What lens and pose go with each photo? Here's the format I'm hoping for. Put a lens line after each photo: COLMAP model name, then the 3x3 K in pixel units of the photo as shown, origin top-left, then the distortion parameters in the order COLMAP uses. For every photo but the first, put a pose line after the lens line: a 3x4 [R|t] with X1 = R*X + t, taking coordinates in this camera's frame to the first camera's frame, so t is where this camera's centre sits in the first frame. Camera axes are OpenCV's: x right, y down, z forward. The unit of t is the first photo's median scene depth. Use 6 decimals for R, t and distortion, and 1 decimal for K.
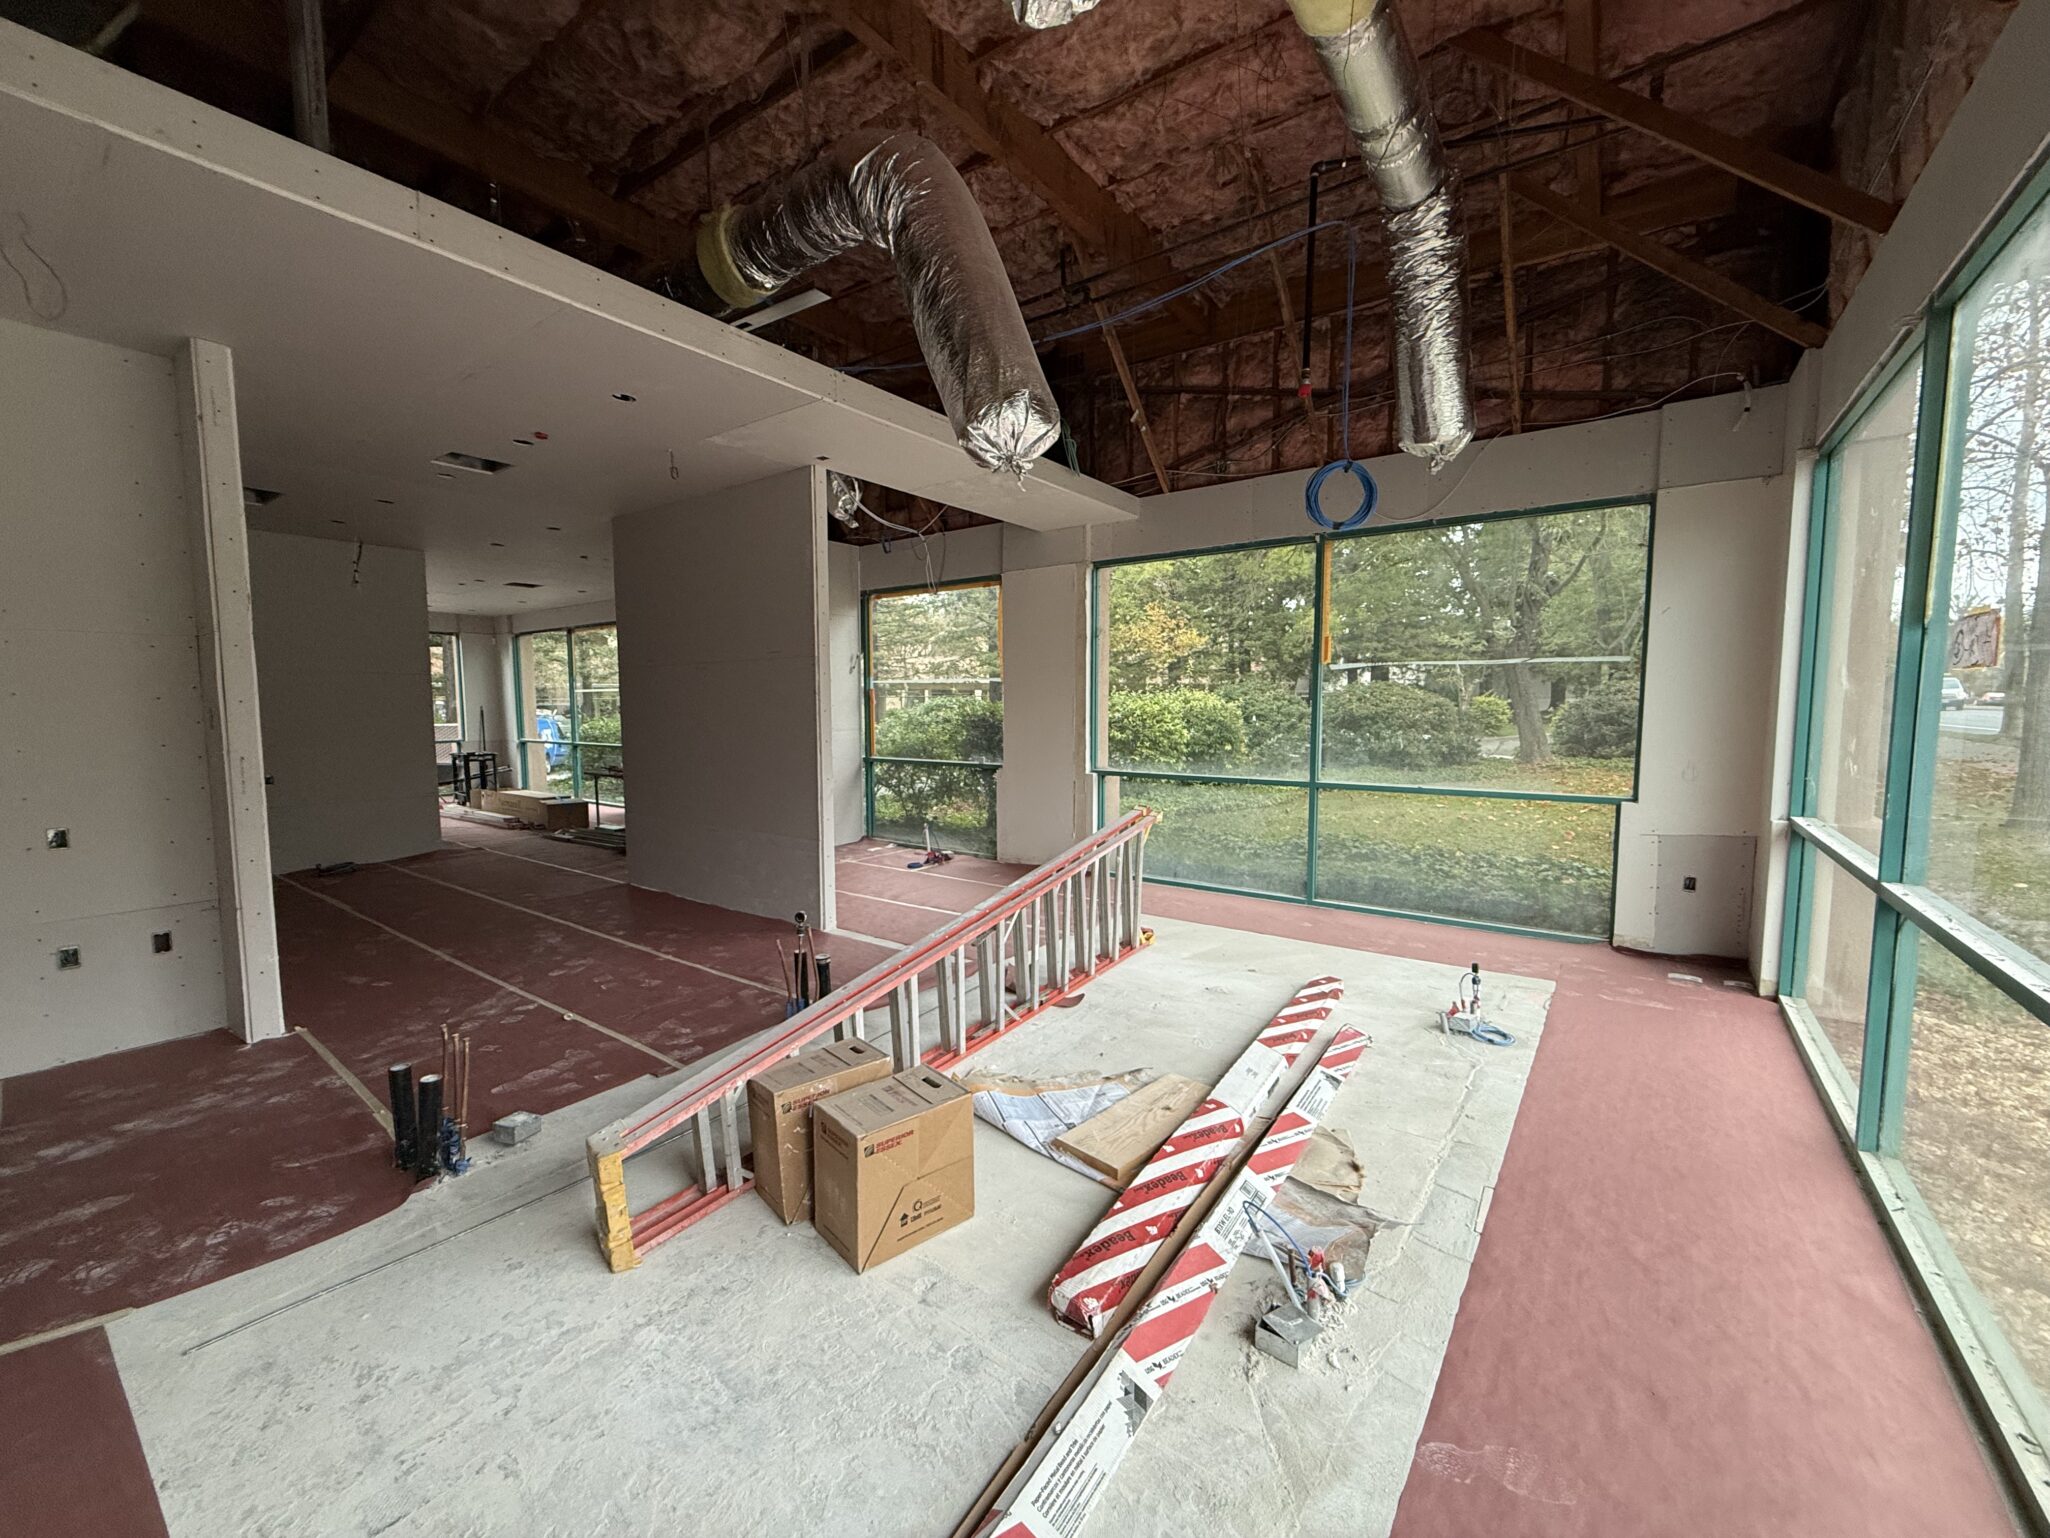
lens RADIAL K [[813.1, 0, 1018.2], [0, 813.1, 767.3], [0, 0, 1]] dist [0.000104, -0.000549]
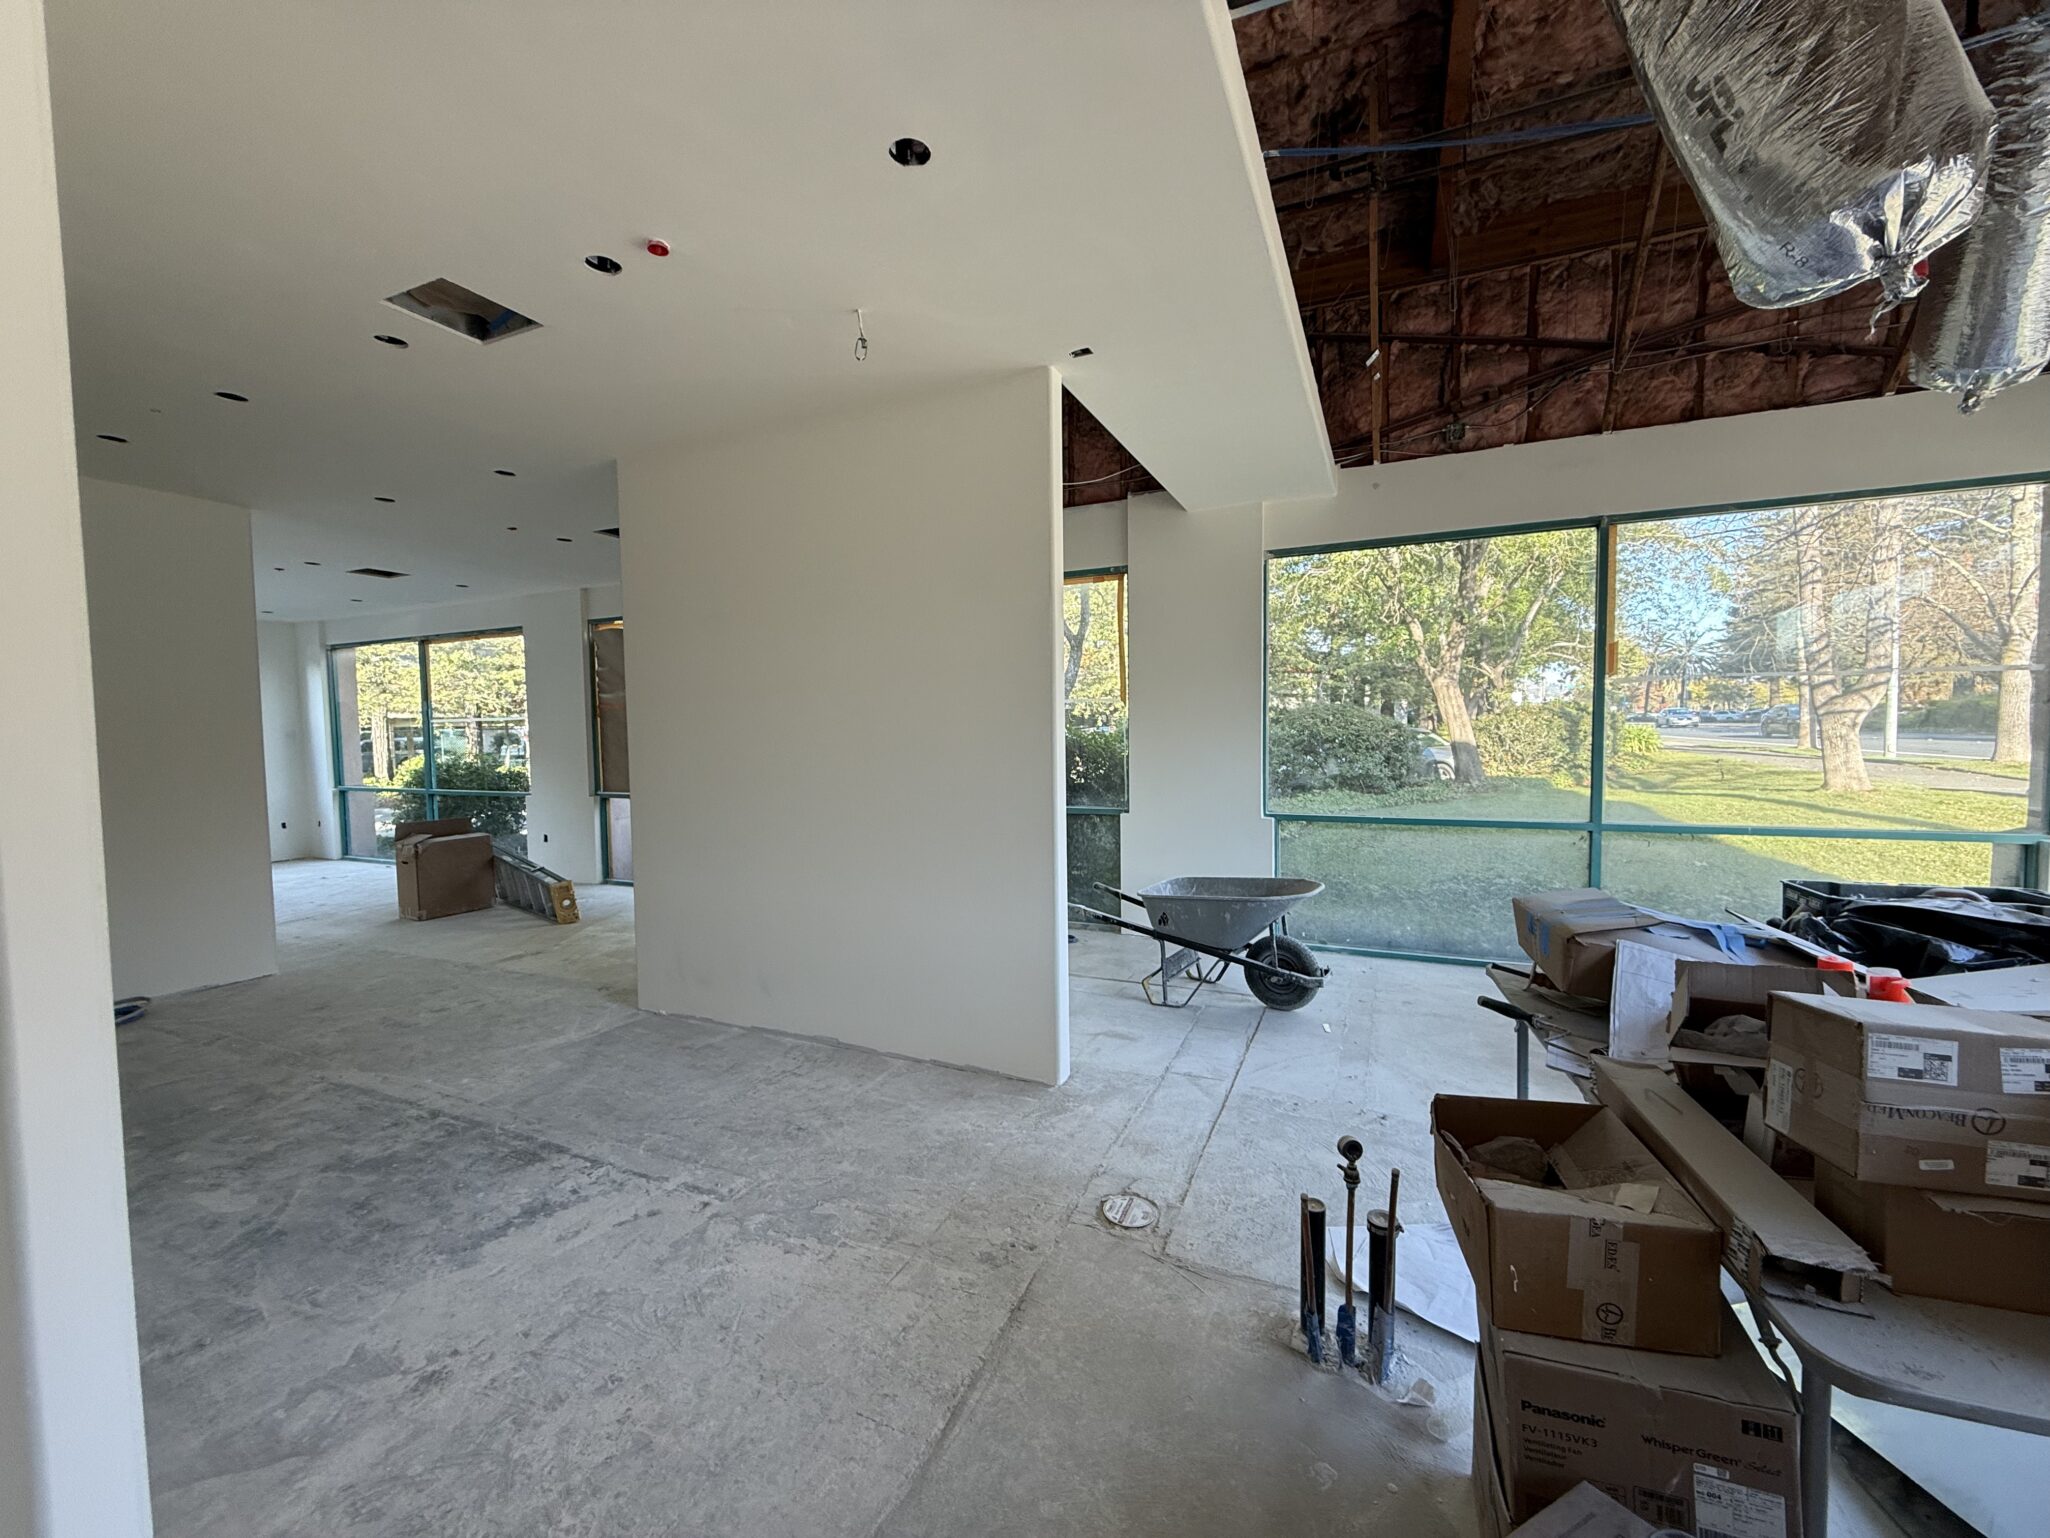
lens RADIAL K [[813.1, 0, 1016.9], [0, 813.1, 772.1], [0, 0, 1]] dist [0.000104, -0.000549]
pose [[0.978659, -0.022301, 0.204278, -0.360880], [0.027689, 0.999339, -0.023555, -0.030404], [-0.203618, 0.028709, 0.978629, 0.330426]]
